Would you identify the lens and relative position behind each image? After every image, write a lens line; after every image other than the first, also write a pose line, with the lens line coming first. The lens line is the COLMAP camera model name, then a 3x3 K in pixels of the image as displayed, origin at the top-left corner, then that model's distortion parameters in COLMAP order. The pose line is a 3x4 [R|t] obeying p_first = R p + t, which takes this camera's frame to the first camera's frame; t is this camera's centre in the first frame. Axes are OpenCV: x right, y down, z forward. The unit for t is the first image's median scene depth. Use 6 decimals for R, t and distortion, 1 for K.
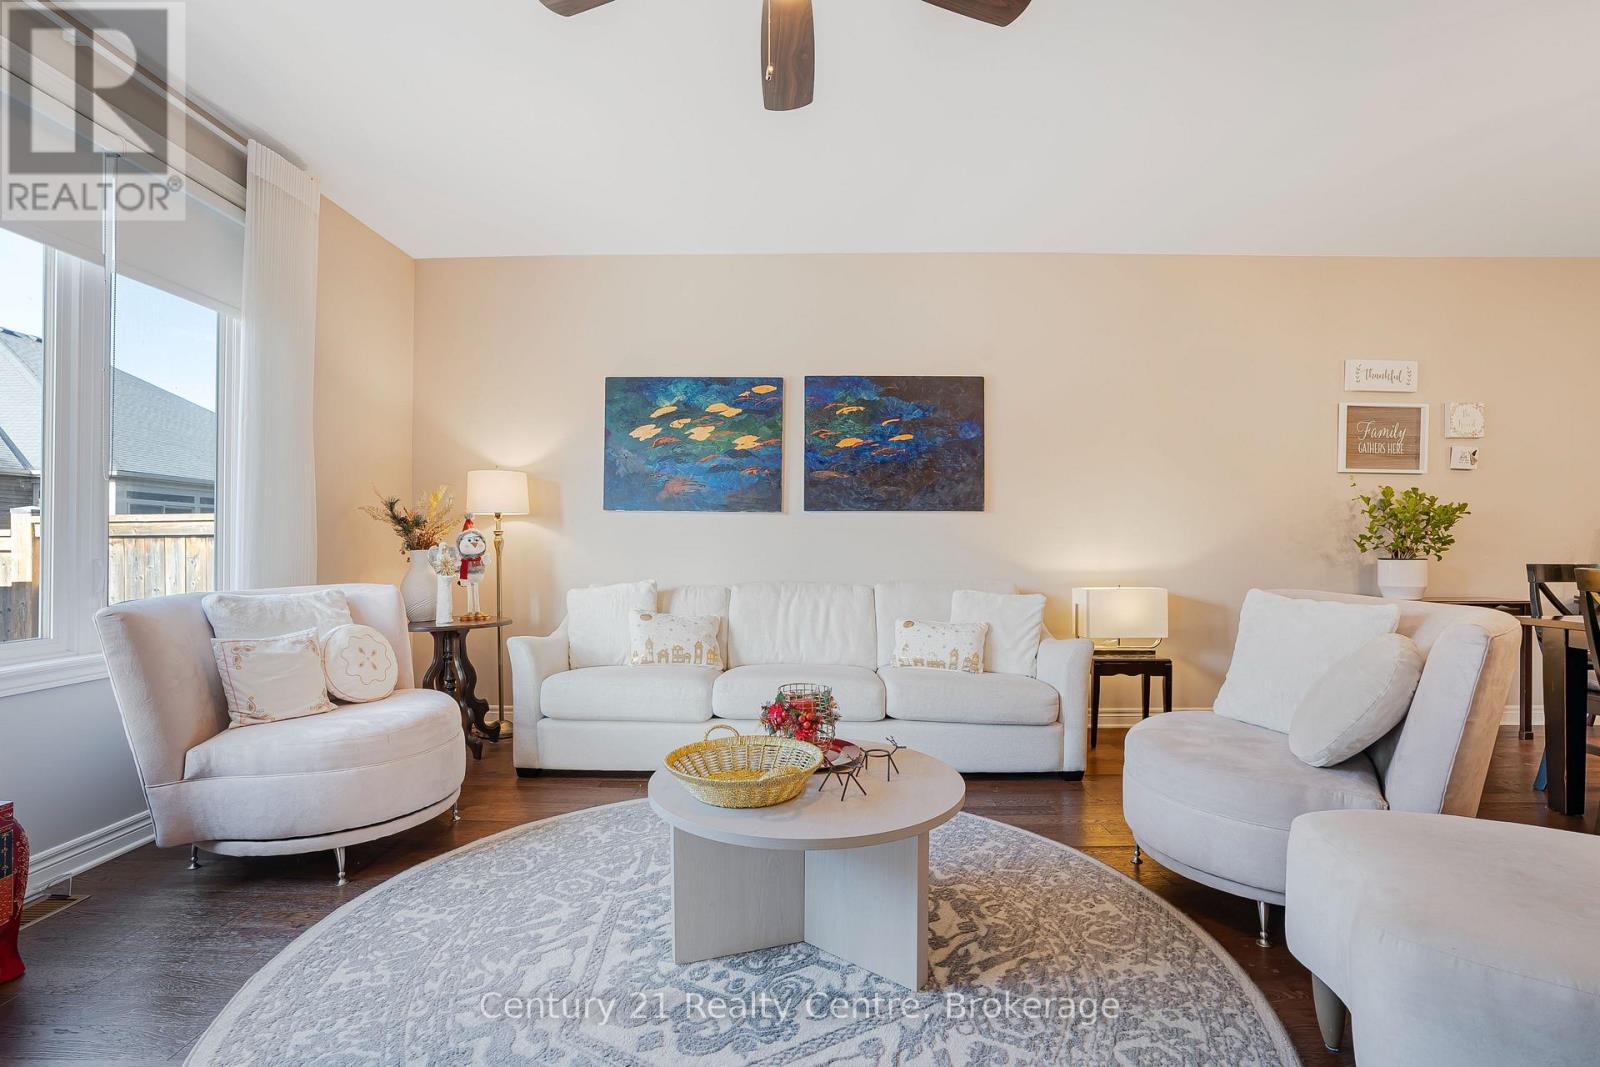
lens RADIAL K [[731.0, 0, 804.0], [0, 731.0, 546.5], [0, 0, 1]] dist [-0.054273, 0.013507]
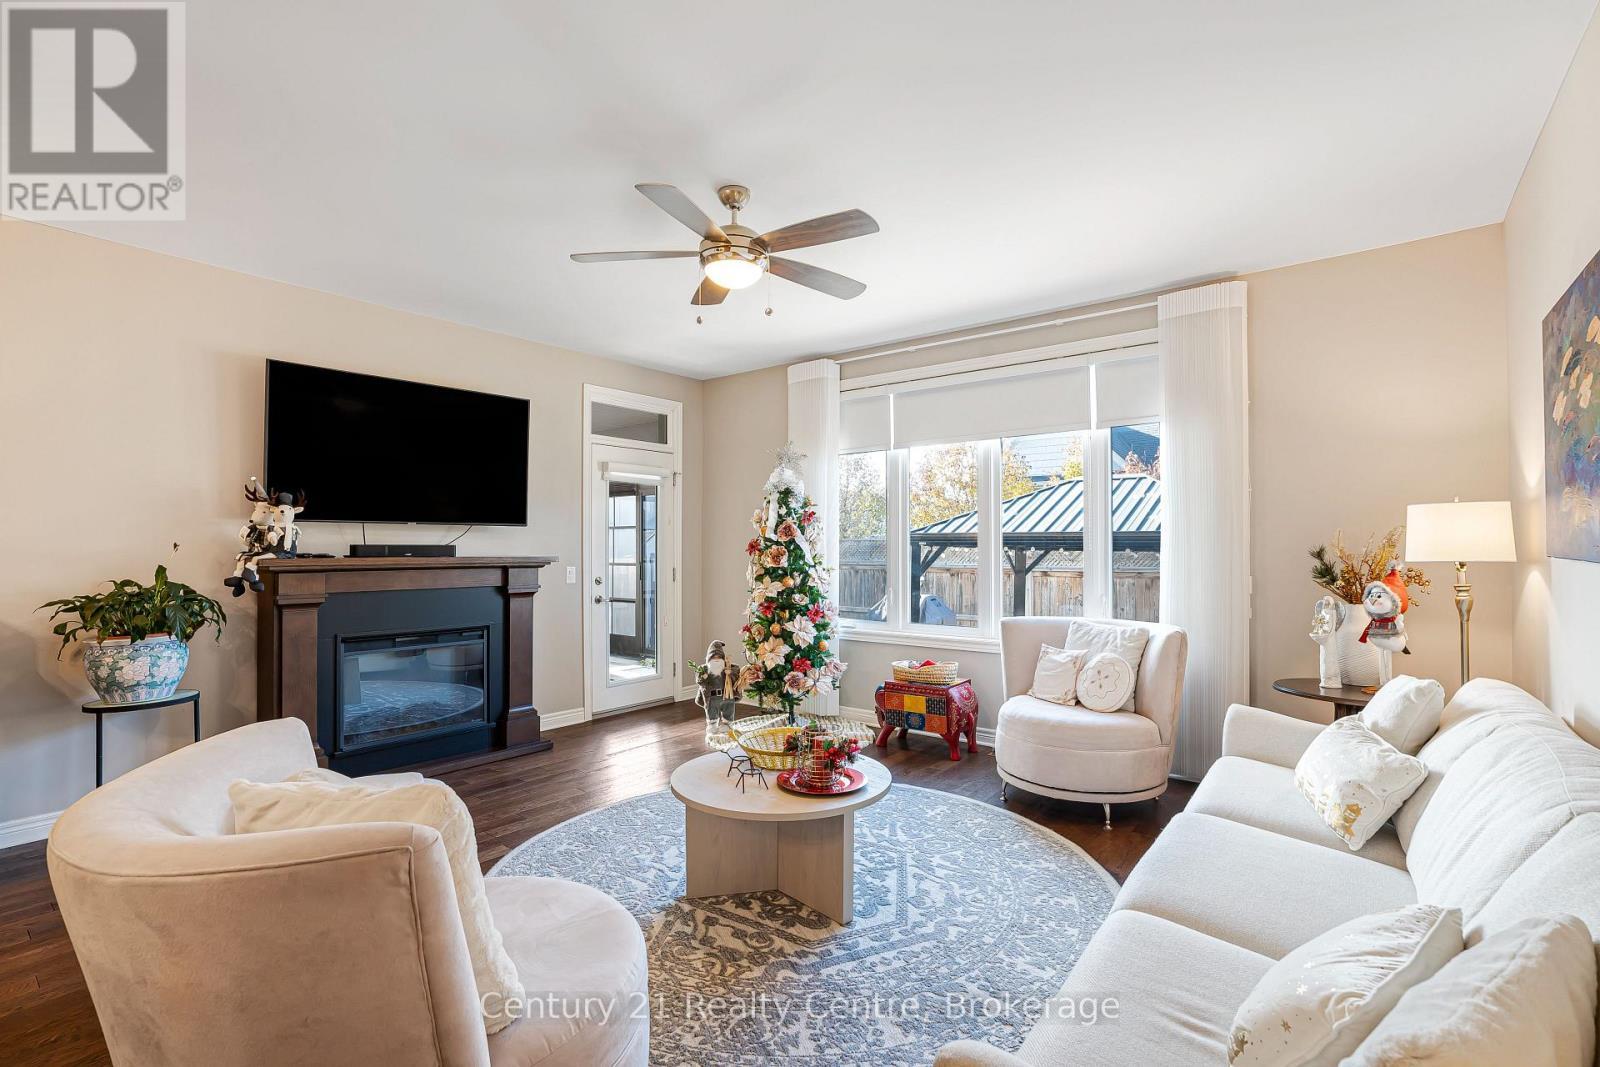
lens RADIAL K [[731.0, 0, 807.1], [0, 731.0, 536.2], [0, 0, 1]] dist [-0.054273, 0.013507]
pose [[-0.606266, -0.004644, -0.795248, 1.057439], [0.008140, 0.999894, -0.012045, -0.130639], [0.795220, -0.013776, -0.606165, 1.818733]]
